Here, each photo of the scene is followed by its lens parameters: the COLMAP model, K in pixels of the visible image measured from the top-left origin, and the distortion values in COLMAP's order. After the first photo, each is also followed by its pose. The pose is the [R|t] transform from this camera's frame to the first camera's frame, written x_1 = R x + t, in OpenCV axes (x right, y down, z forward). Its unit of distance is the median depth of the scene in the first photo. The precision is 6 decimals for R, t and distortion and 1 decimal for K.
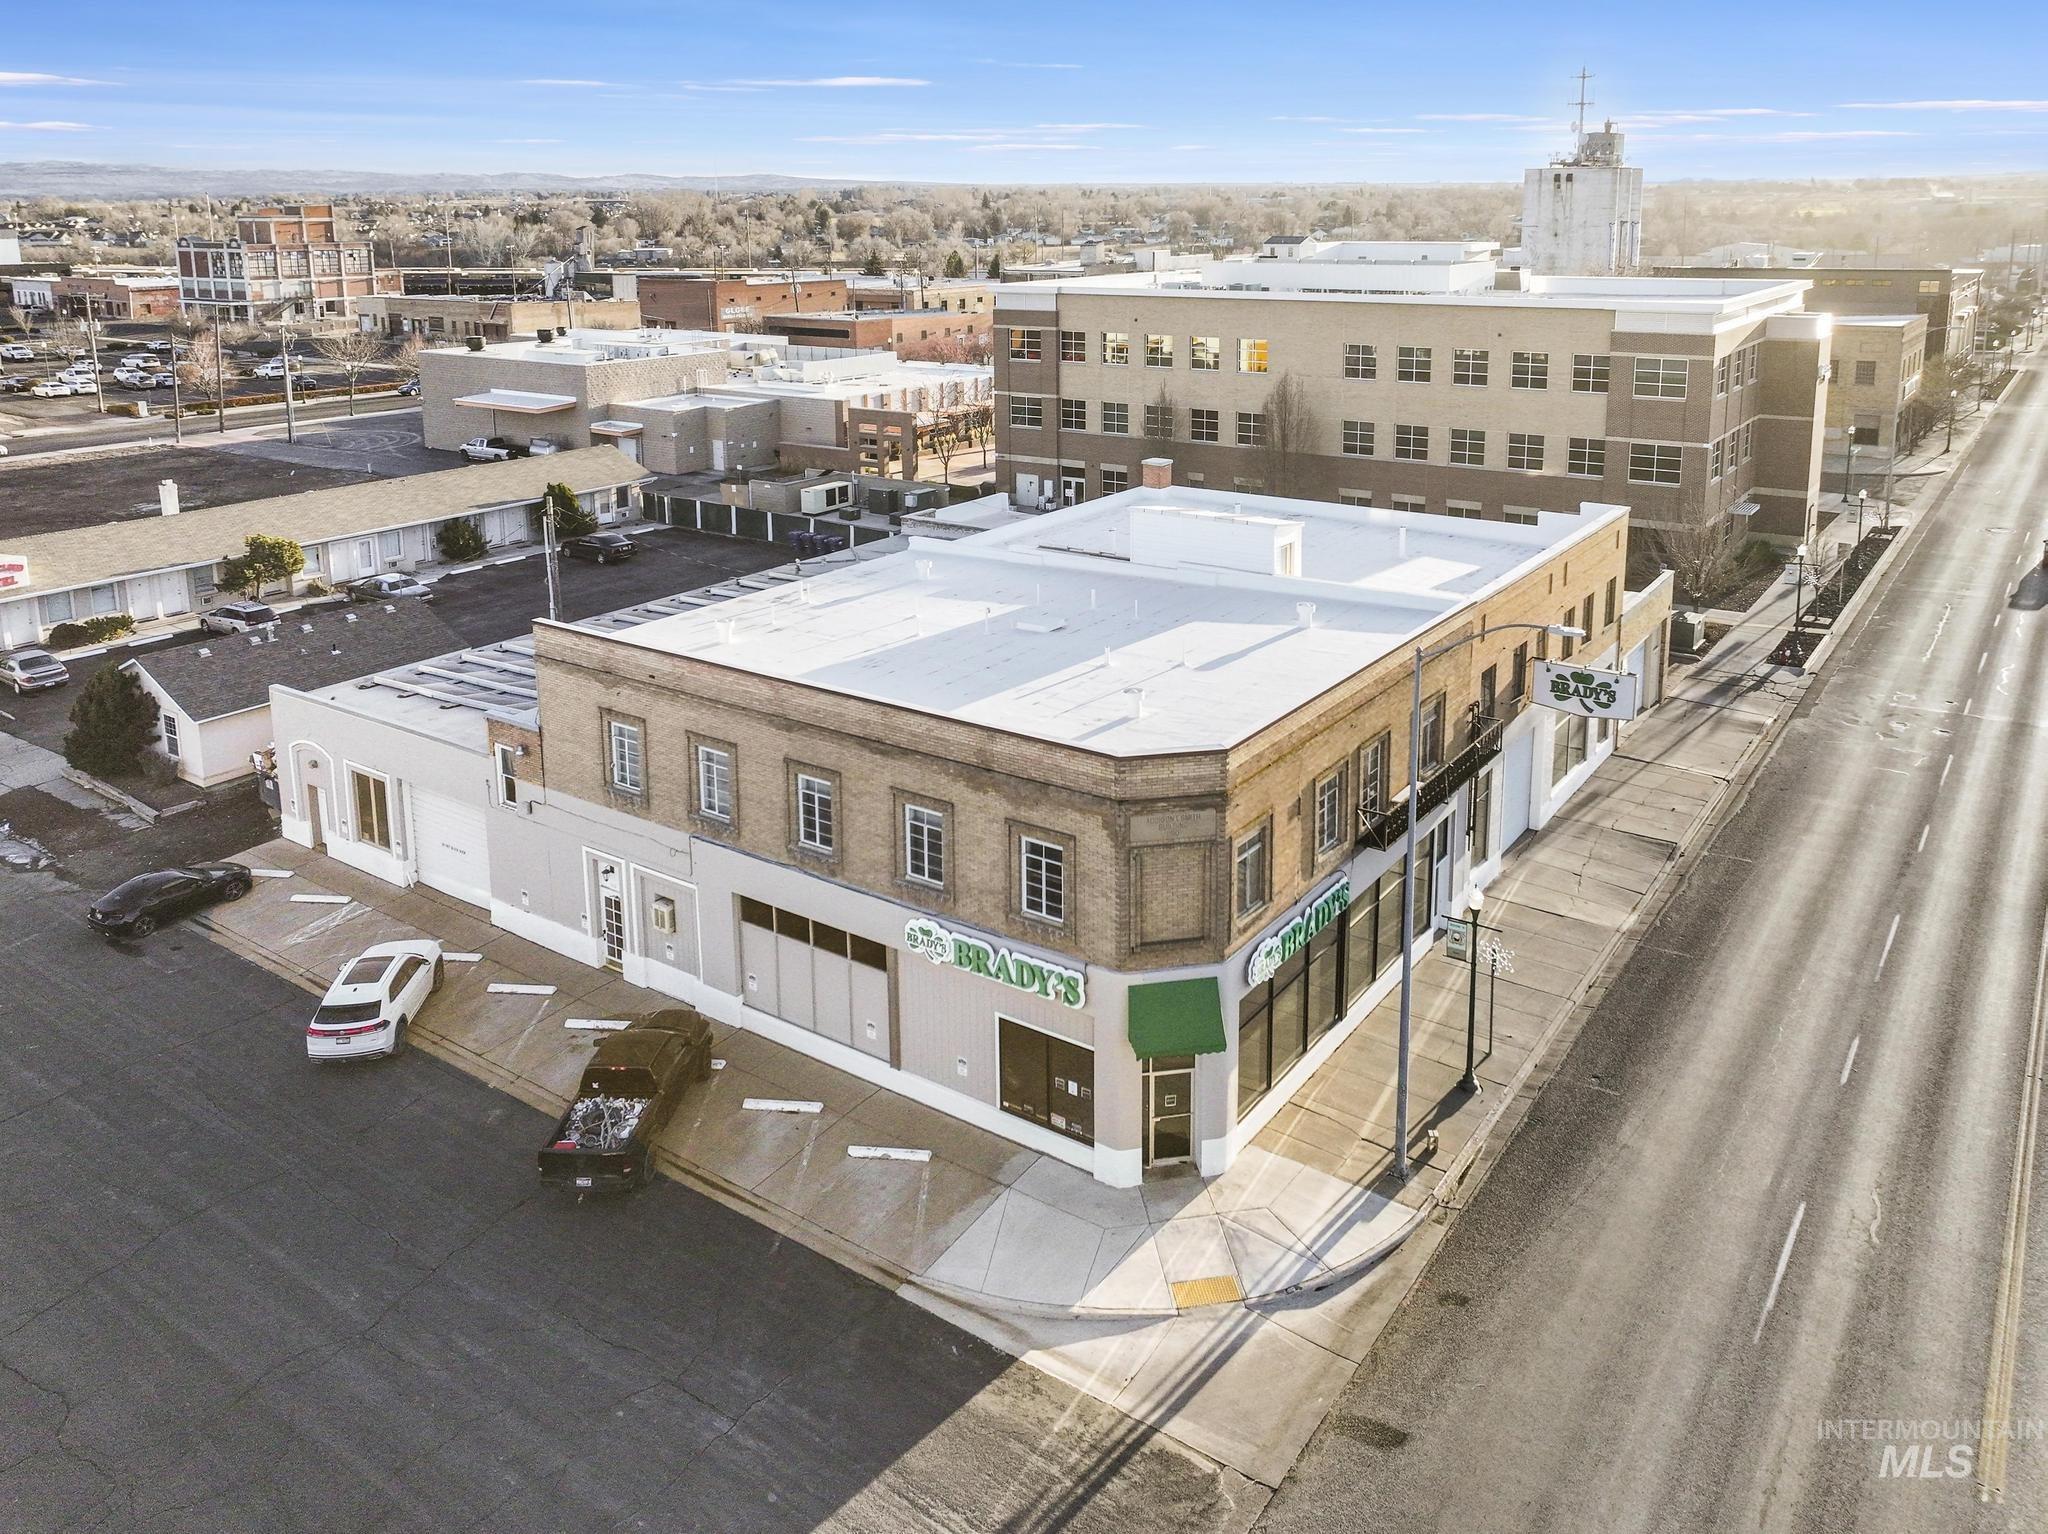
lens RADIAL K [[1555.6, 0, 1052.8], [0, 1555.6, 489.6], [0, 0, 1]] dist [0.004736, 0.000110]
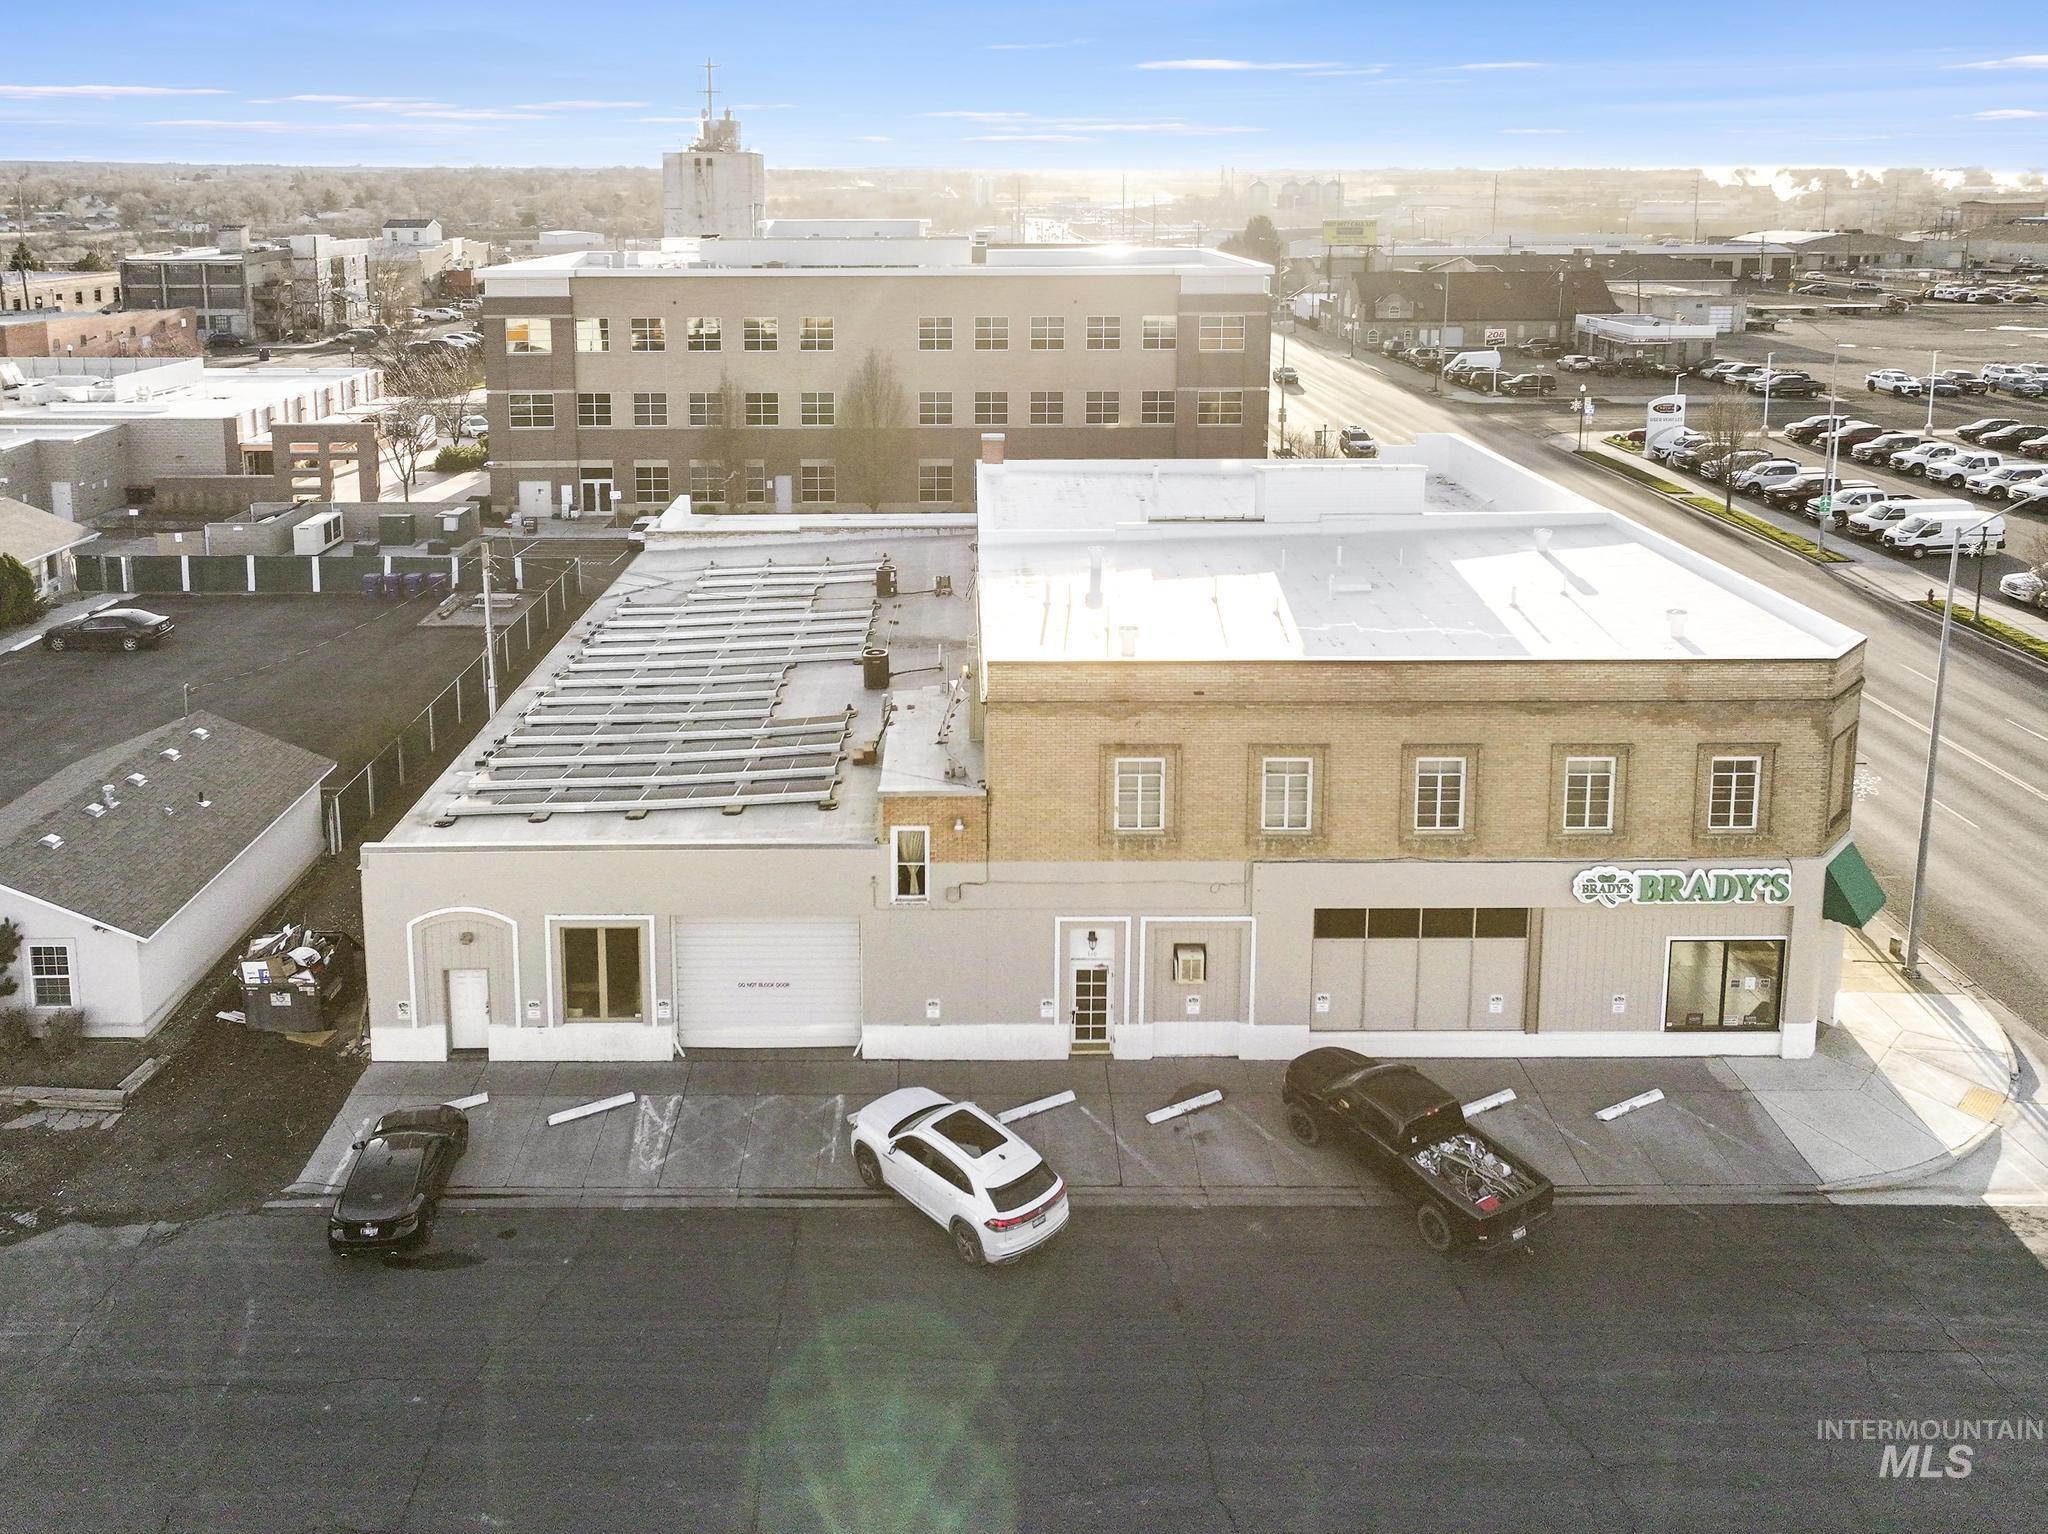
lens RADIAL K [[1564.9, 0, 968.7], [0, 1564.9, 421.7], [0, 0, 1]] dist [0.005203, 0.000175]
pose [[0.814570, -0.079120, 0.574644, -0.808143], [0.099119, 0.995069, -0.003498, -0.040084], [-0.571534, 0.059808, 0.818396, 0.317501]]
